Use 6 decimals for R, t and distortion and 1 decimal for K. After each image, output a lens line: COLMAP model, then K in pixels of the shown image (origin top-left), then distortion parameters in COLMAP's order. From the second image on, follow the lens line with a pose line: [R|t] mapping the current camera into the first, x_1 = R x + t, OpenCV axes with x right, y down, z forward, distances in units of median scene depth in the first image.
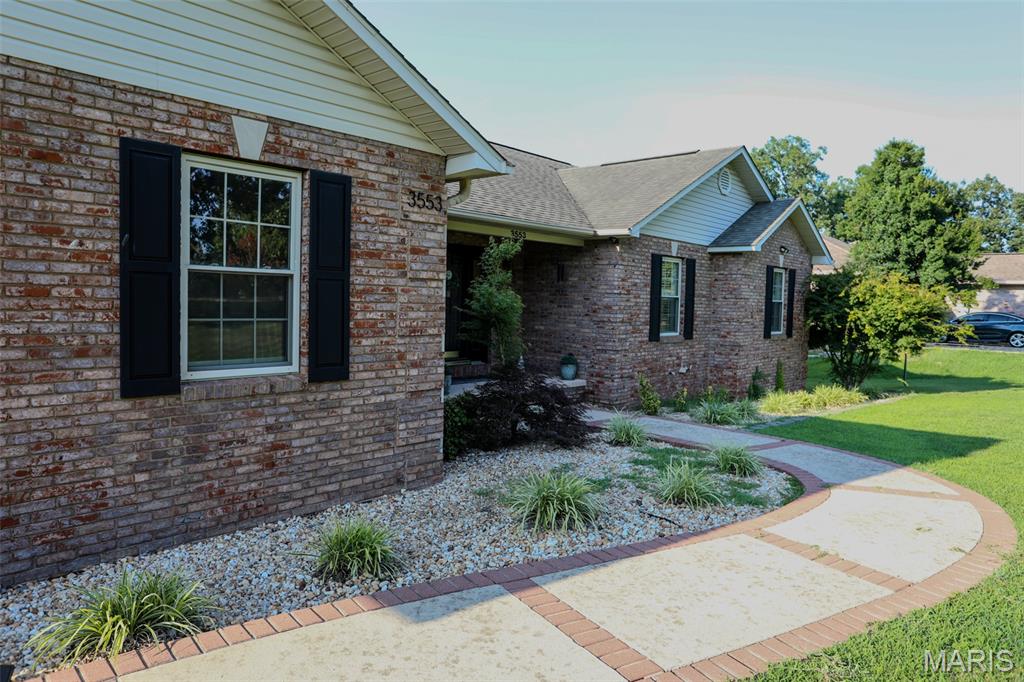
lens RADIAL K [[675.2, 0, 513.4], [0, 675.2, 338.2], [0, 0, 1]] dist [-0.031899, 0.020685]
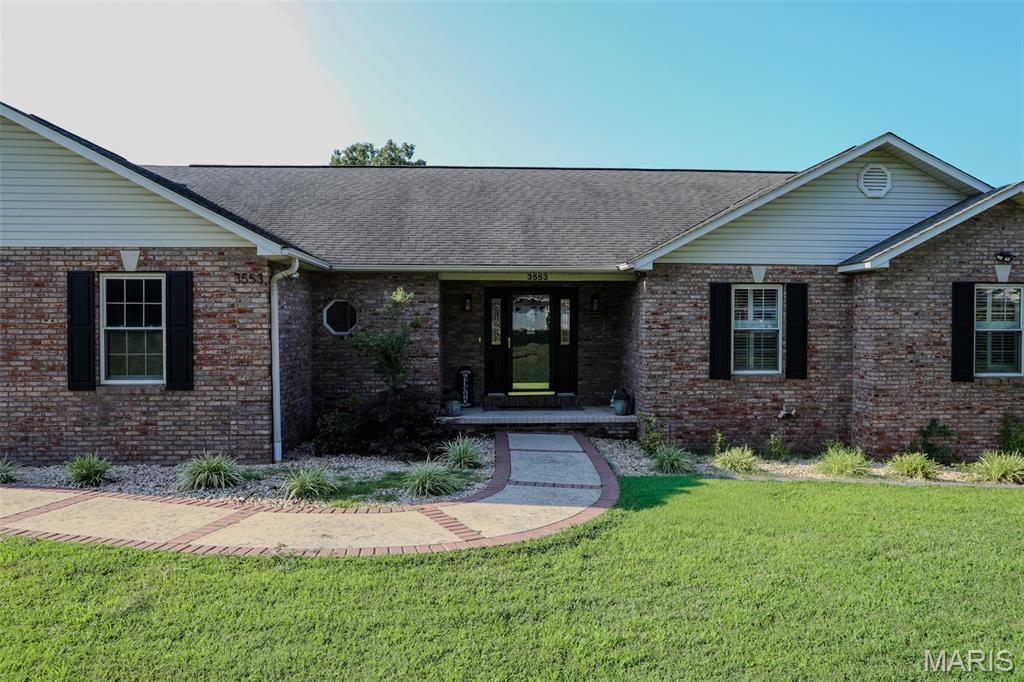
lens RADIAL K [[711.2, 0, 512.2], [0, 711.2, 337.4], [0, 0, 1]] dist [-0.012167, 0.001445]
pose [[0.702679, -0.011851, -0.711408, 1.596998], [-0.022269, 0.999005, -0.038638, -0.019722], [0.711158, 0.042993, 0.701716, 0.314416]]
